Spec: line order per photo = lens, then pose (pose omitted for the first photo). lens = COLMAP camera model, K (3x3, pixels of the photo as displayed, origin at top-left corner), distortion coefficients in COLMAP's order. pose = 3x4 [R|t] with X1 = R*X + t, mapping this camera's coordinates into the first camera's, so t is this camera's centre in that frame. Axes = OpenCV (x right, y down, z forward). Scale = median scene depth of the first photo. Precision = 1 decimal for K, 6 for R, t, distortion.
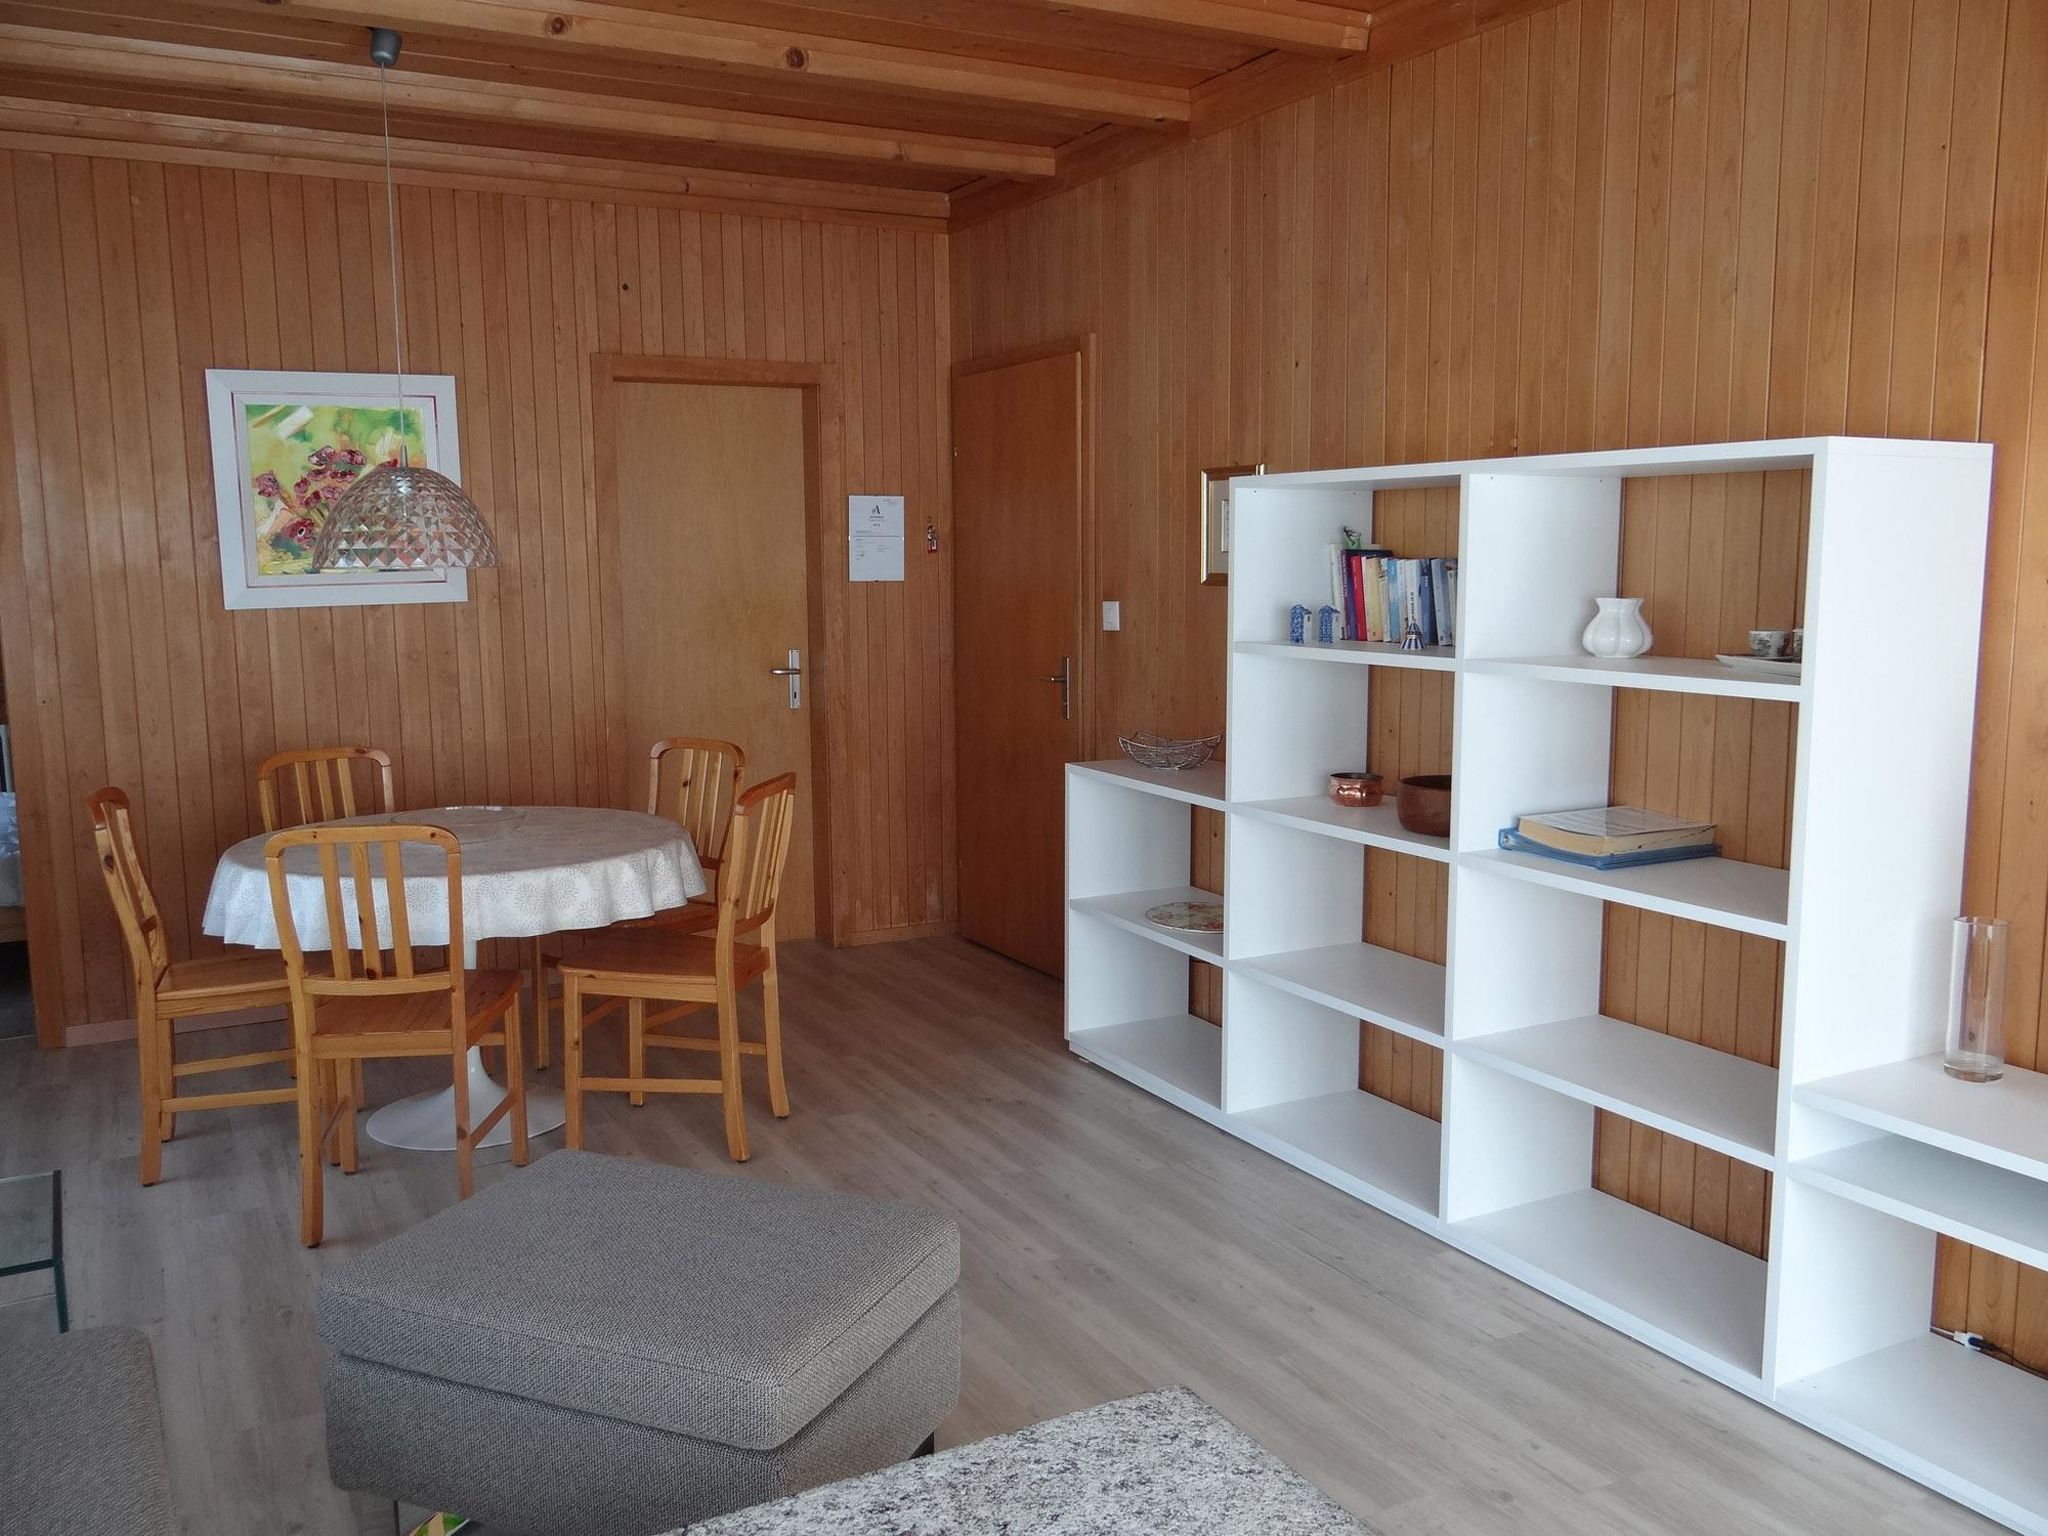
lens RADIAL K [[1700.0, 0, 1022.6], [0, 1700.0, 772.7], [0, 0, 1]] dist [-0.003527, 0.000546]
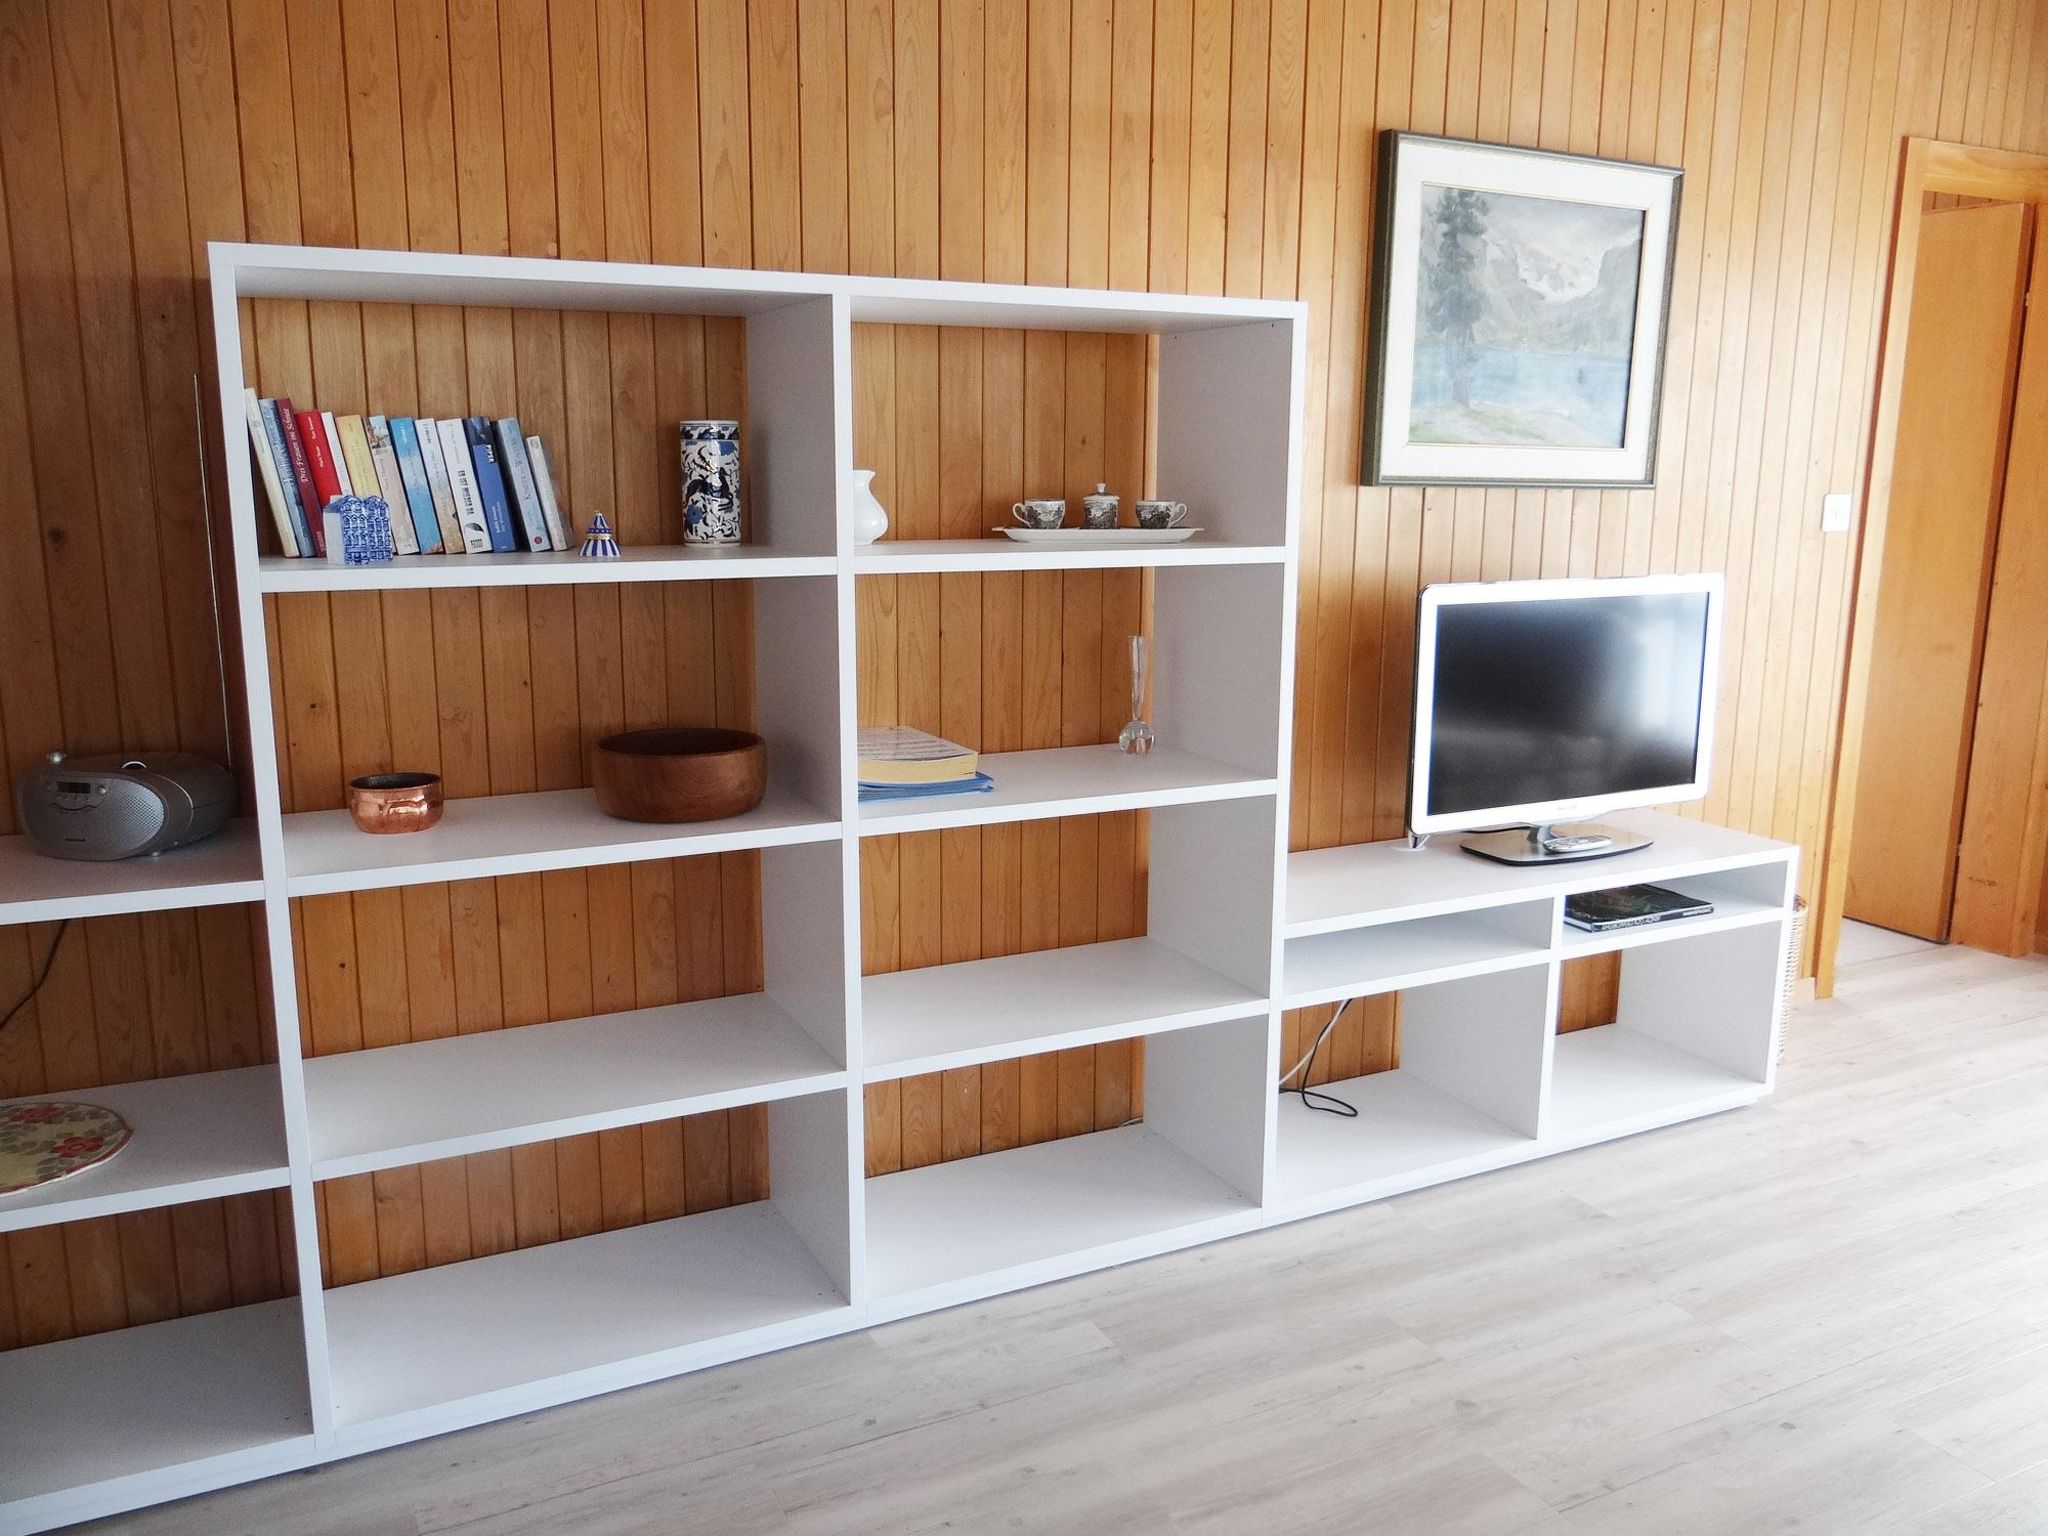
lens RADIAL K [[1600.7, 0, 1023.1], [0, 1600.7, 766.1], [0, 0, 1]] dist [-0.001930, 0.001658]
pose [[0.036349, -0.182137, 0.982601, -0.371564], [0.127019, 0.976118, 0.176236, -0.078804], [-0.991234, 0.118403, 0.058616, 0.784413]]
